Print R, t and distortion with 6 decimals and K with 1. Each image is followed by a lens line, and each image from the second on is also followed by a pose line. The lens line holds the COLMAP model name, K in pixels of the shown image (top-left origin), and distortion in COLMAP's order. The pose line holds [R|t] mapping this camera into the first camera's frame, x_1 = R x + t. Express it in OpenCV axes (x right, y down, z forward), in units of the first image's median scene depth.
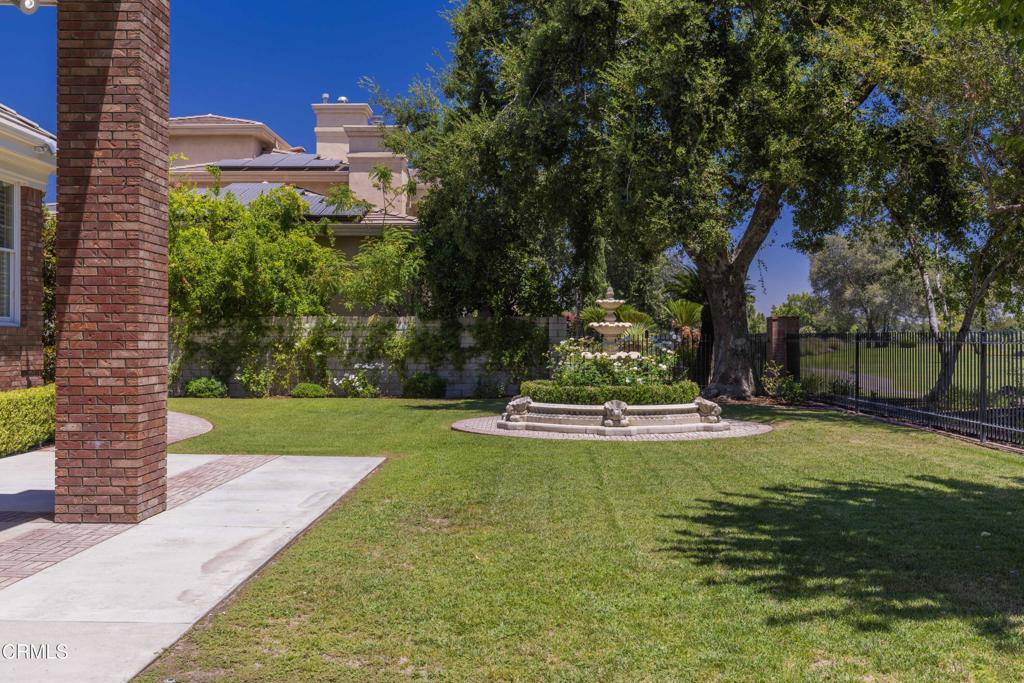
lens RADIAL K [[1003.4, 0, 515.0], [0, 1003.4, 337.0], [0, 0, 1]] dist [0.013830, -0.008686]
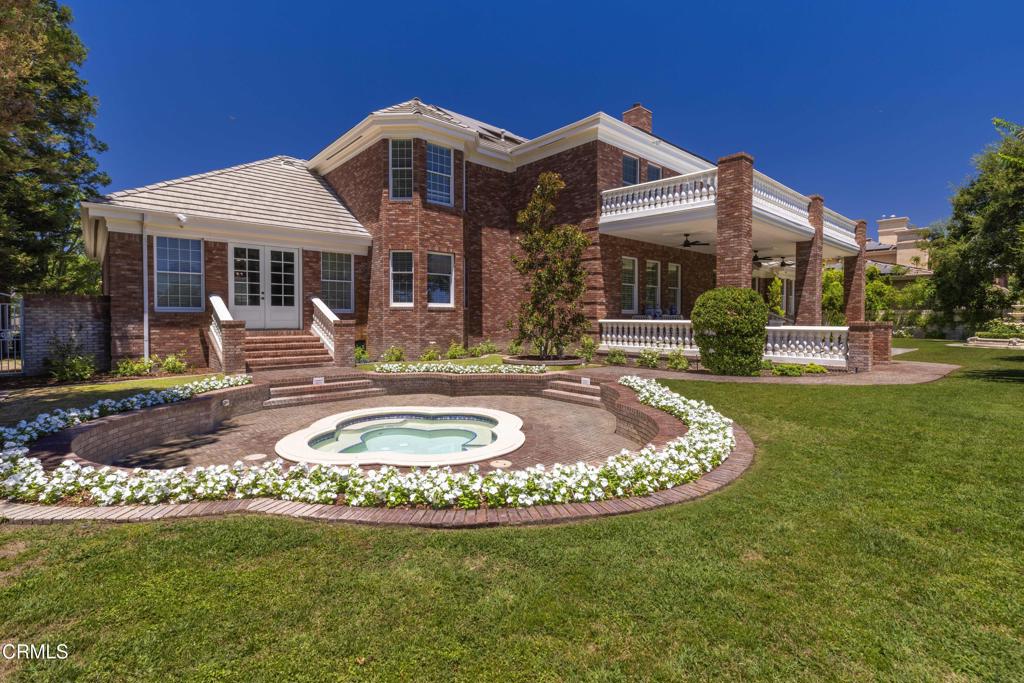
lens RADIAL K [[463.9, 0, 508.9], [0, 463.9, 326.1], [0, 0, 1]] dist [0.003873, -0.000045]
pose [[0.665980, 0.012511, -0.745864, 0.104487], [0.002551, 0.999815, 0.019048, -0.004126], [0.745965, -0.014588, 0.665825, -0.909843]]
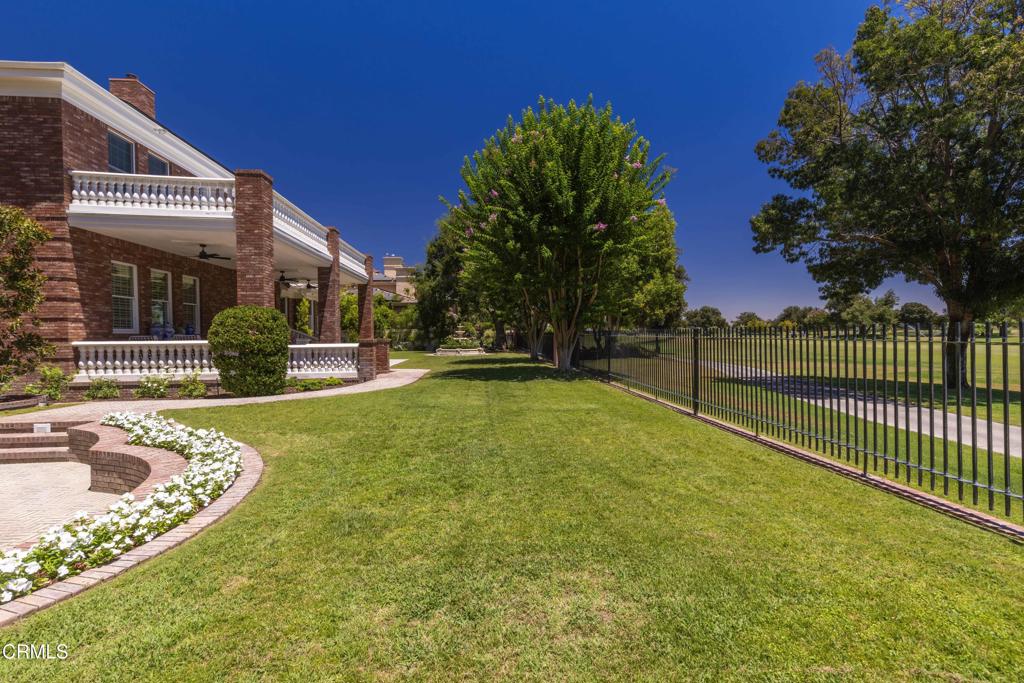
lens RADIAL K [[460.6, 0, 512.3], [0, 460.6, 340.5], [0, 0, 1]] dist [0.005654, -0.000712]
pose [[0.995725, -0.014512, 0.091219, 0.119456], [0.013017, 0.999772, 0.016955, -0.003999], [-0.091444, -0.015695, 0.995687, -0.903583]]
